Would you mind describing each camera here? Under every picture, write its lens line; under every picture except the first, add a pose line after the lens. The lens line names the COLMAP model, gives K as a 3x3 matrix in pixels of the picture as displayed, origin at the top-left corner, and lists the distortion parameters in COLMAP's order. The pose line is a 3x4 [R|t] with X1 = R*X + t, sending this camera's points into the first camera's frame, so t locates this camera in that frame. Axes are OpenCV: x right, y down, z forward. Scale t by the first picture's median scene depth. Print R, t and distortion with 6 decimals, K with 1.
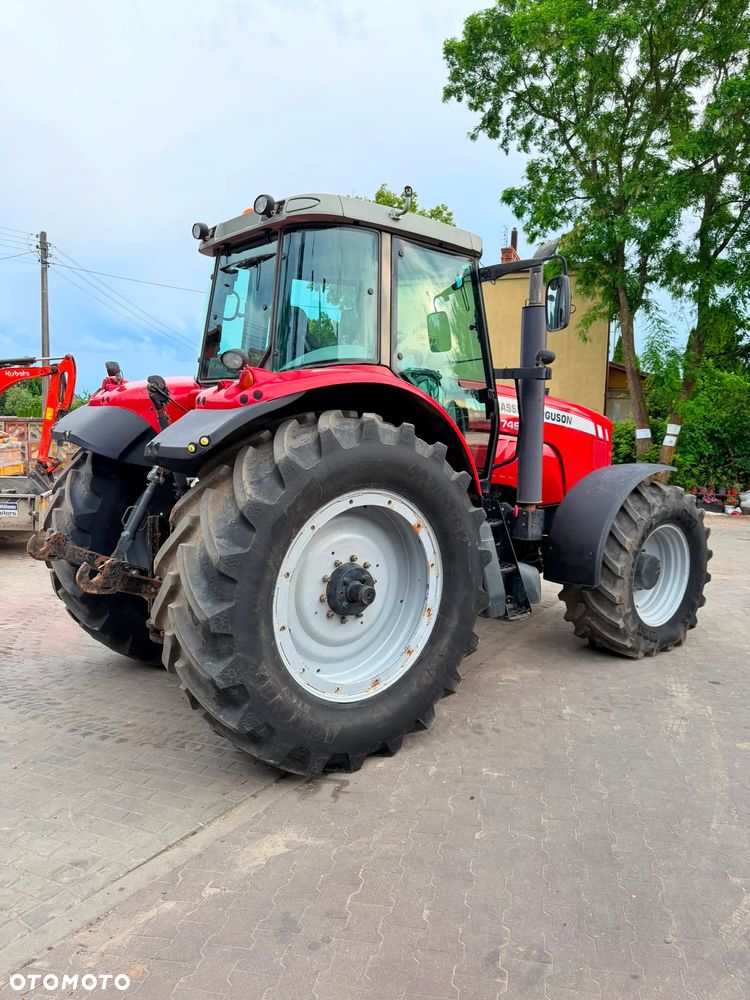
lens RADIAL K [[703.2, 0, 374.6], [0, 703.2, 501.0], [0, 0, 1]] dist [0.102393, -0.179121]
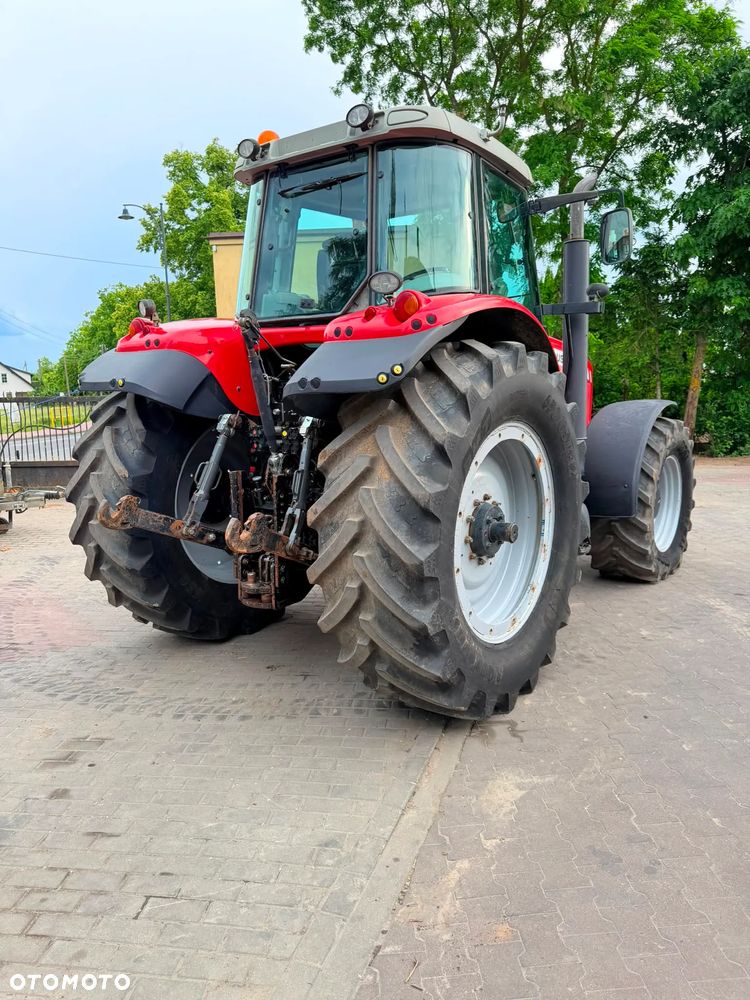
lens RADIAL K [[705.0, 0, 373.4], [0, 705.0, 502.7], [0, 0, 1]] dist [0.103885, -0.177436]
pose [[0.968859, -0.074056, 0.236278, -0.357244], [0.064062, 0.996707, 0.049709, 0.027742], [-0.239181, -0.033025, 0.970413, 0.086972]]
